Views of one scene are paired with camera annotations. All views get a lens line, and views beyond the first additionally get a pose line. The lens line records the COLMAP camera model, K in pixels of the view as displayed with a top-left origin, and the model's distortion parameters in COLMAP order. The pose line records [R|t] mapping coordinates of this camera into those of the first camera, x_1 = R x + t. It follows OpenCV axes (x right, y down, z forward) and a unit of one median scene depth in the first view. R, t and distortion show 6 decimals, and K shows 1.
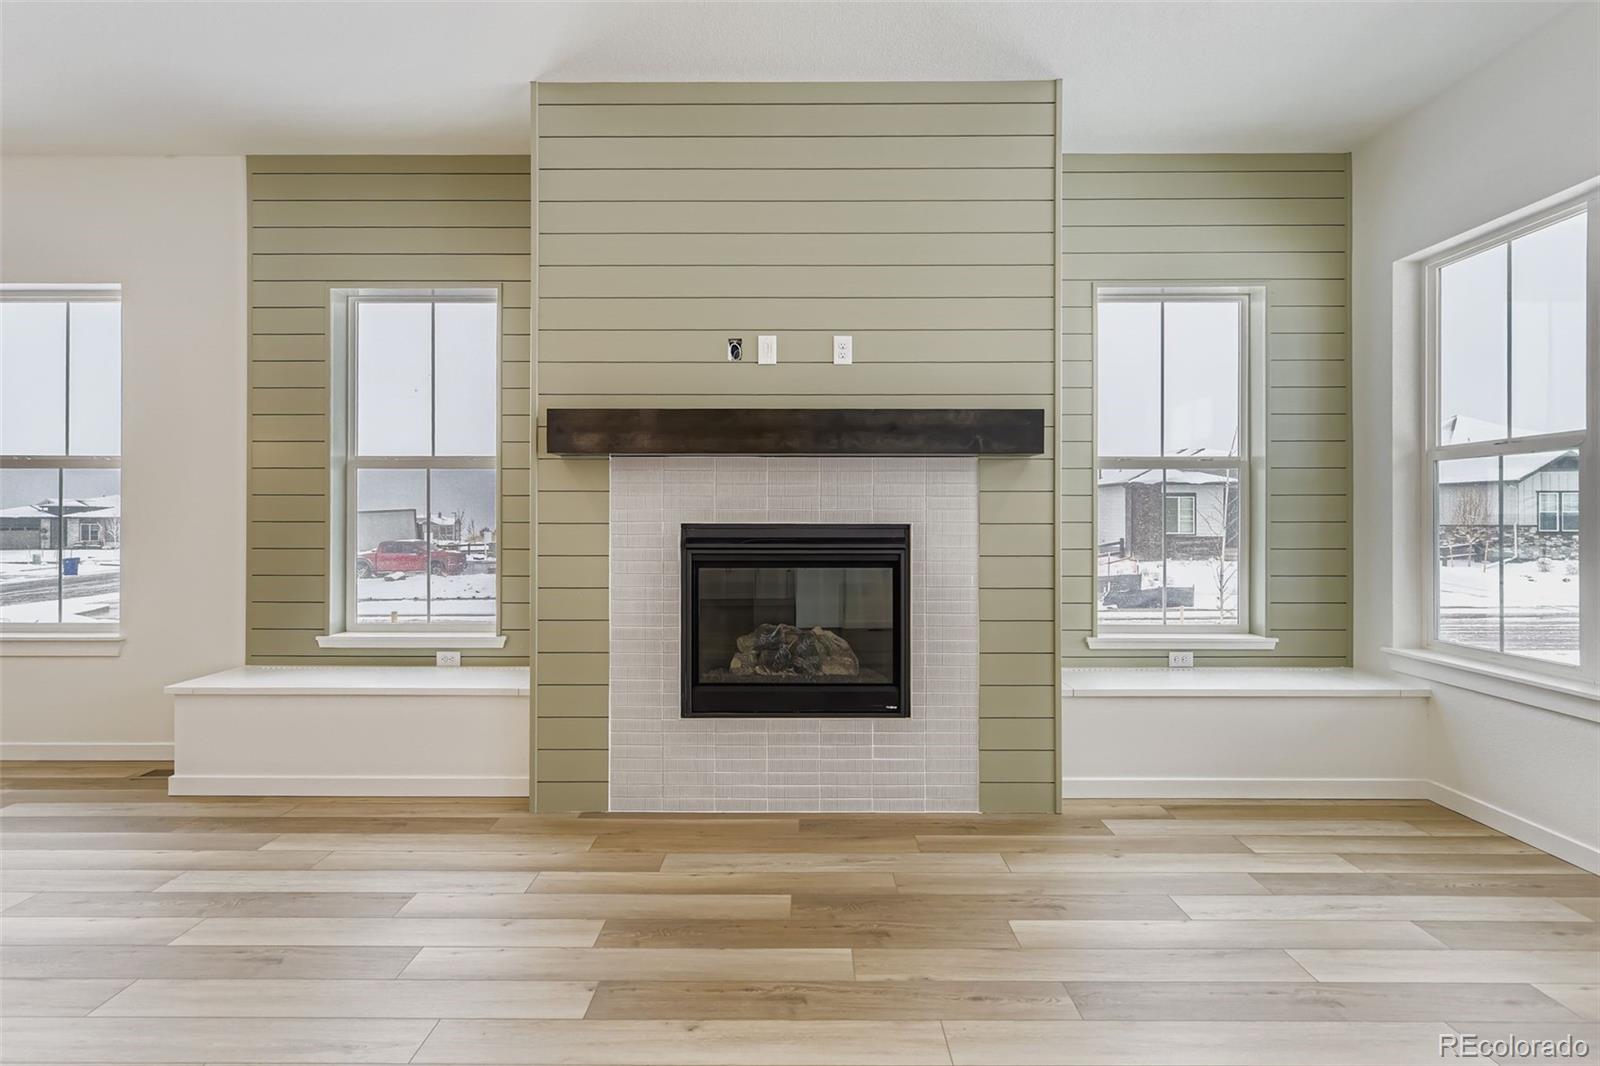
lens RADIAL K [[726.4, 0, 787.1], [0, 726.4, 519.9], [0, 0, 1]] dist [0.001968, -0.000373]
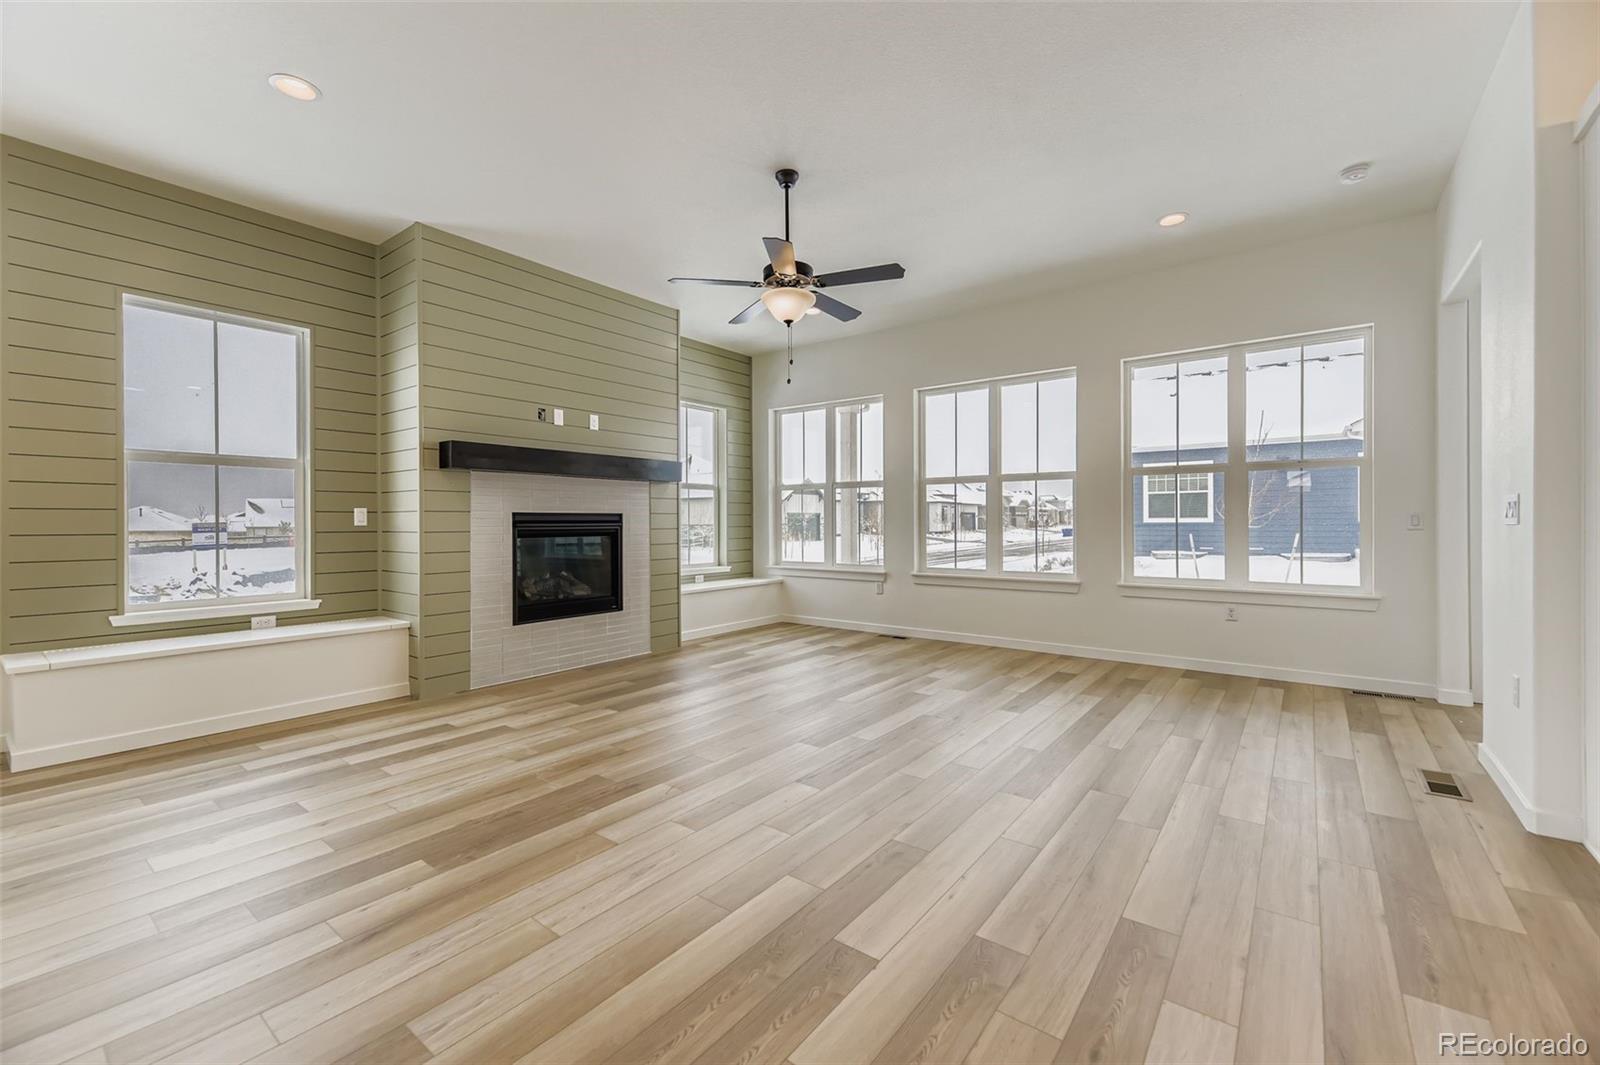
lens RADIAL K [[655.8, 0, 804.2], [0, 655.8, 526.7], [0, 0, 1]] dist [0.011665, -0.002468]
pose [[0.601057, -0.008795, 0.799158, -0.937958], [0.003794, 0.999960, 0.008151, 0.028018], [-0.799197, -0.001867, 0.601066, -0.464498]]
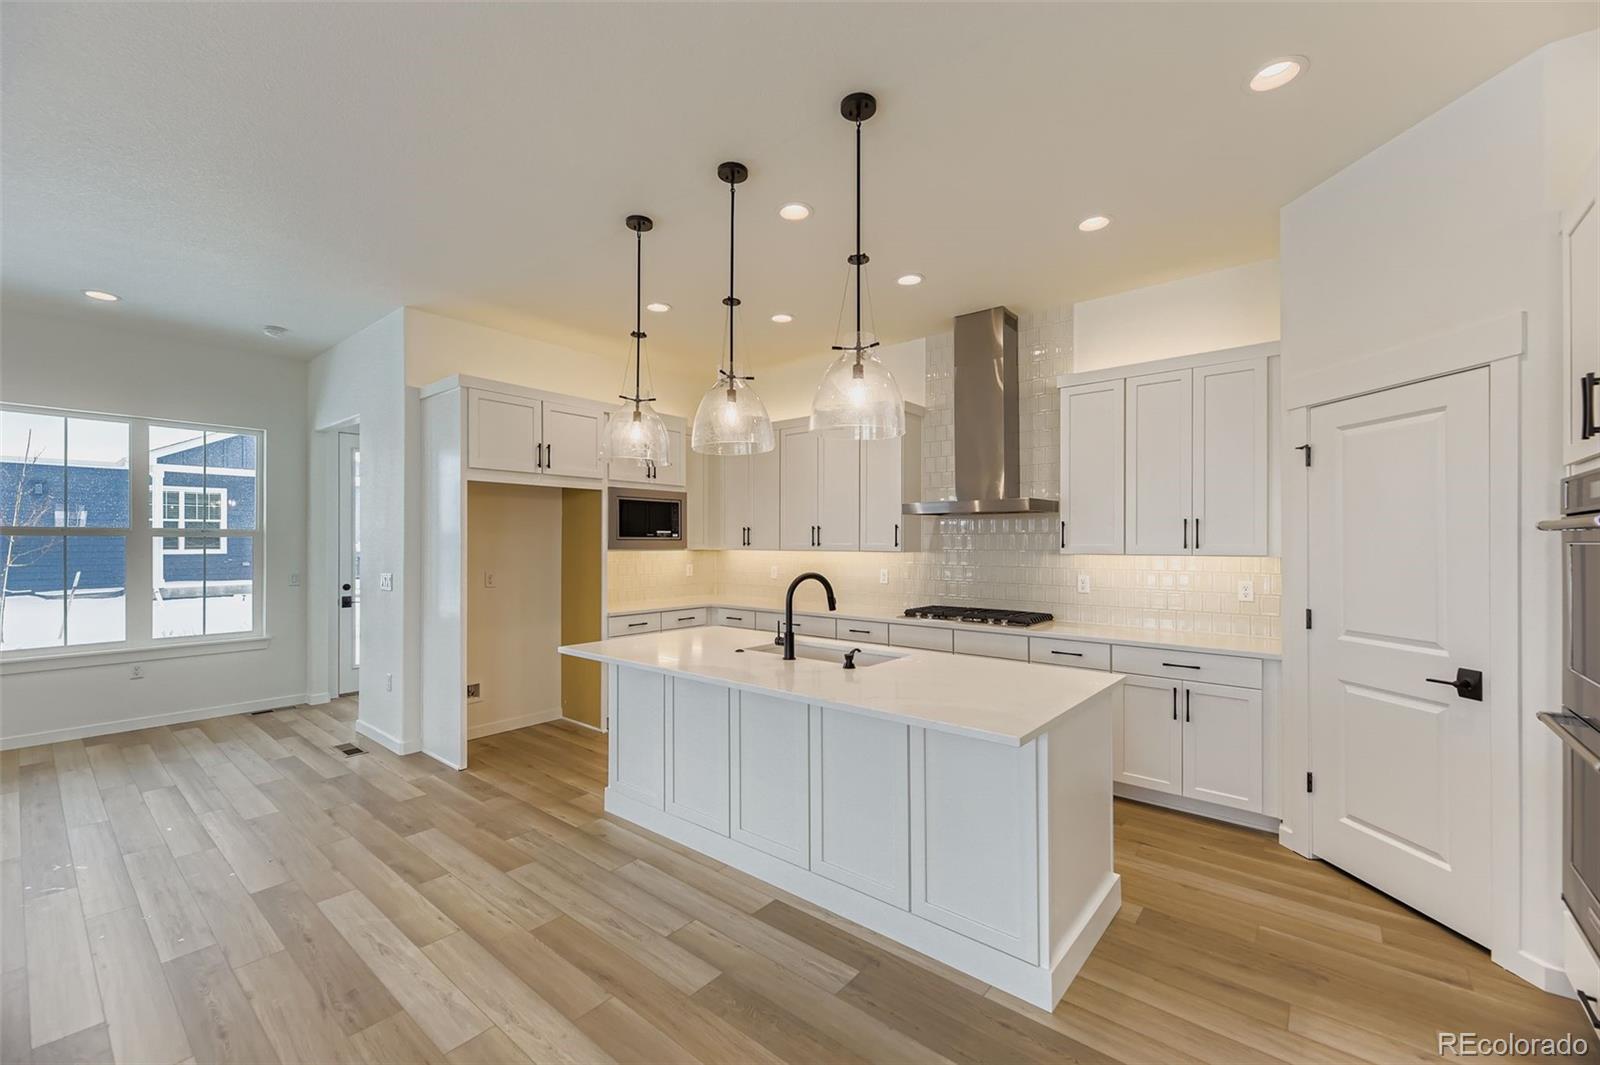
lens RADIAL K [[655.8, 0, 799.1], [0, 655.8, 533.9], [0, 0, 1]] dist [0.011665, -0.002468]
pose [[-0.773850, 0.004546, 0.633352, -1.391424], [-0.002344, 0.999947, -0.010041, -0.075902], [-0.633364, -0.009254, -0.773798, -0.120803]]
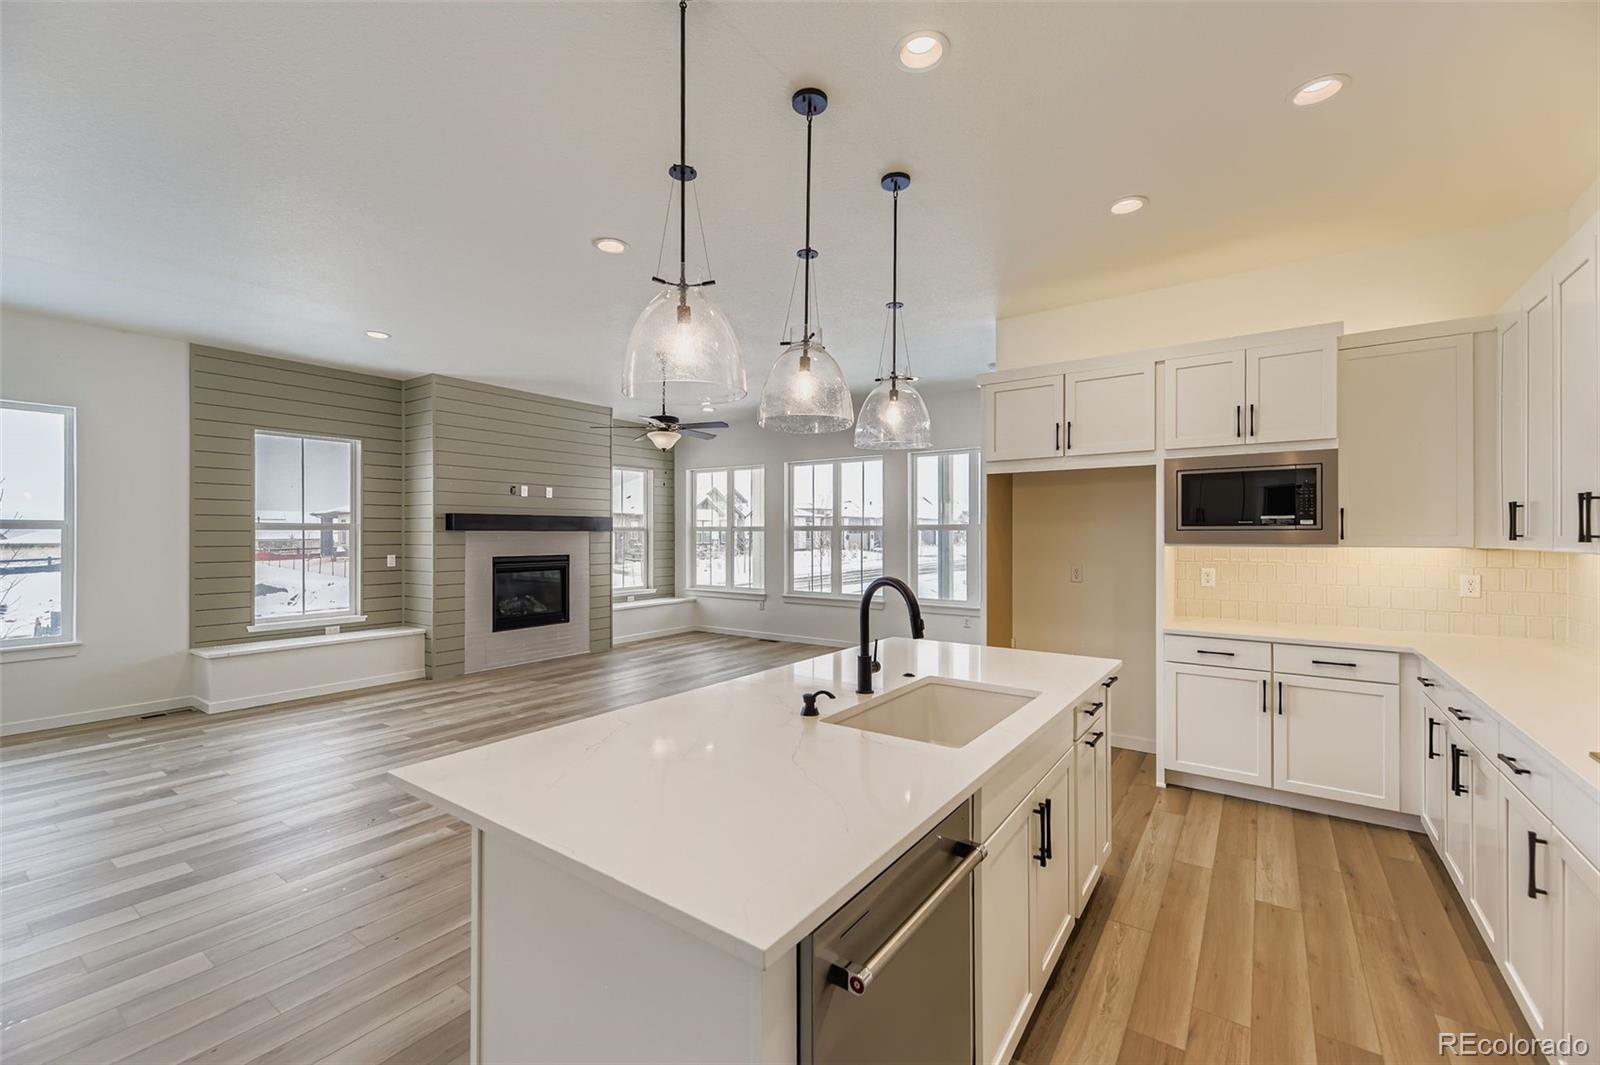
lens RADIAL K [[655.8, 0, 799.6], [0, 655.8, 534.3], [0, 0, 1]] dist [0.011665, -0.002468]
pose [[0.570988, -0.001754, 0.820956, -1.386740], [0.002001, 0.999998, 0.000745, -0.071165], [-0.820956, 0.001218, 0.570990, -1.177862]]
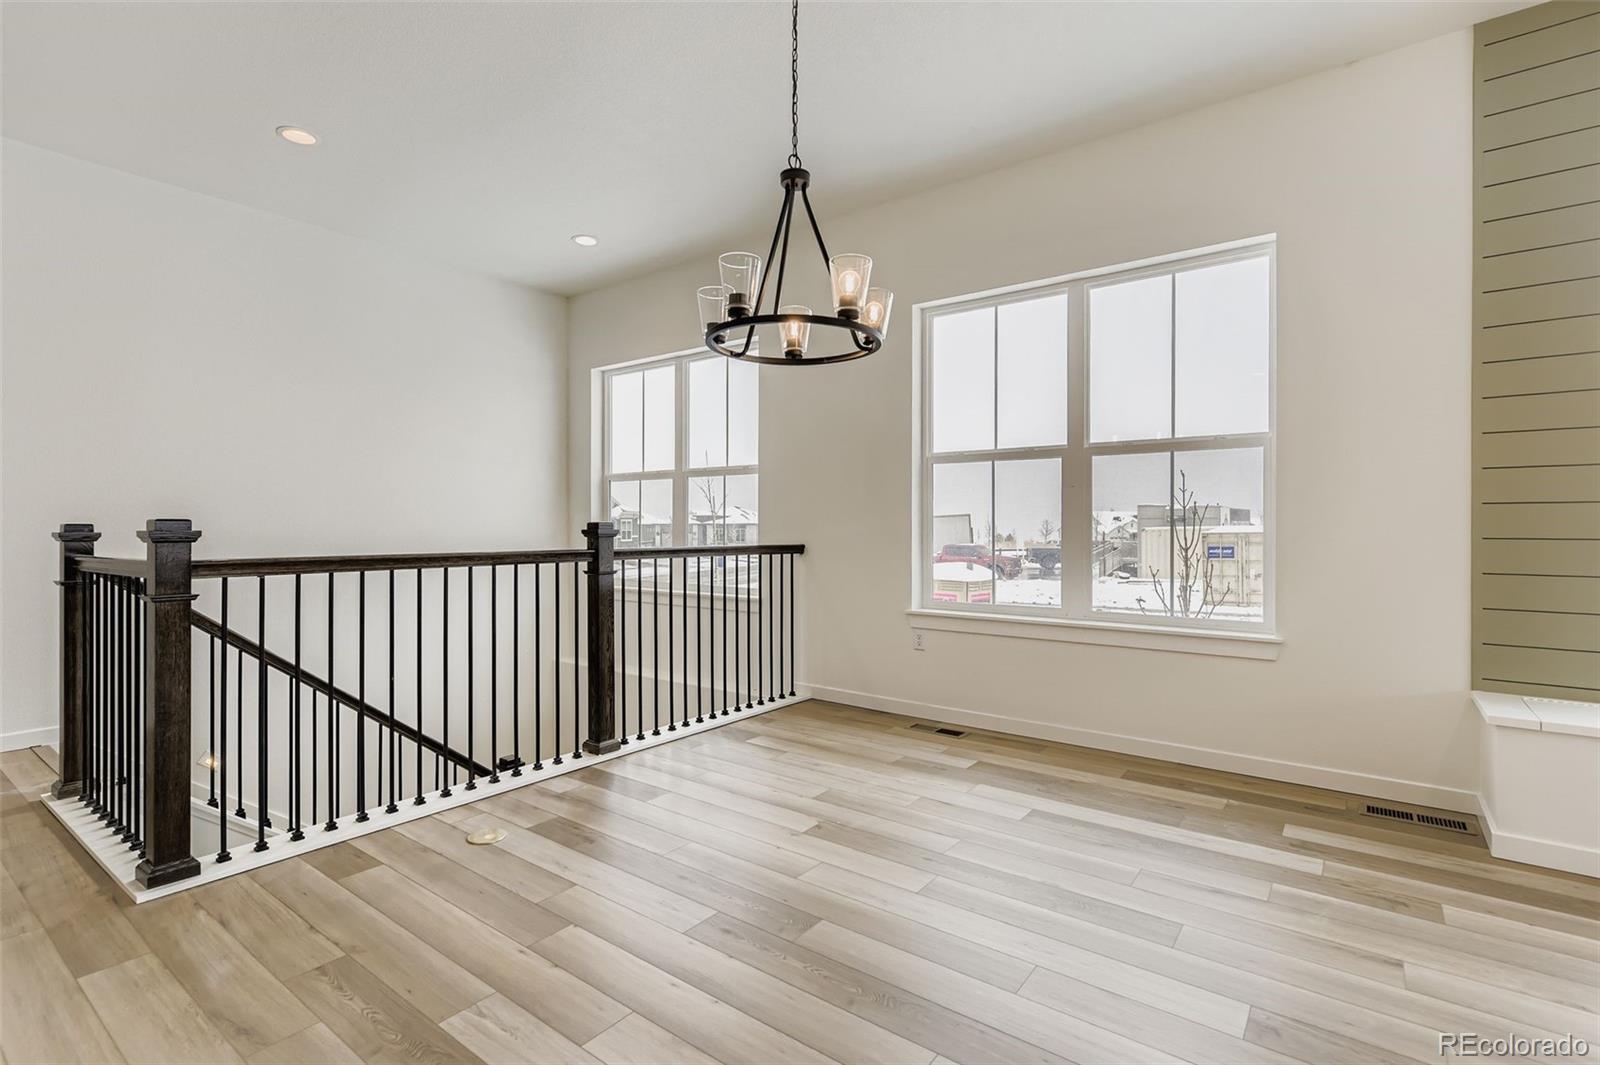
lens RADIAL K [[767.4, 0, 795.6], [0, 767.4, 526.3], [0, 0, 1]] dist [0.006252, 0.000475]
pose [[0.802726, -0.000907, -0.596347, -0.970334], [0.001987, 0.999997, 0.001153, 0.027835], [0.596345, -0.002111, 0.802726, -0.097103]]
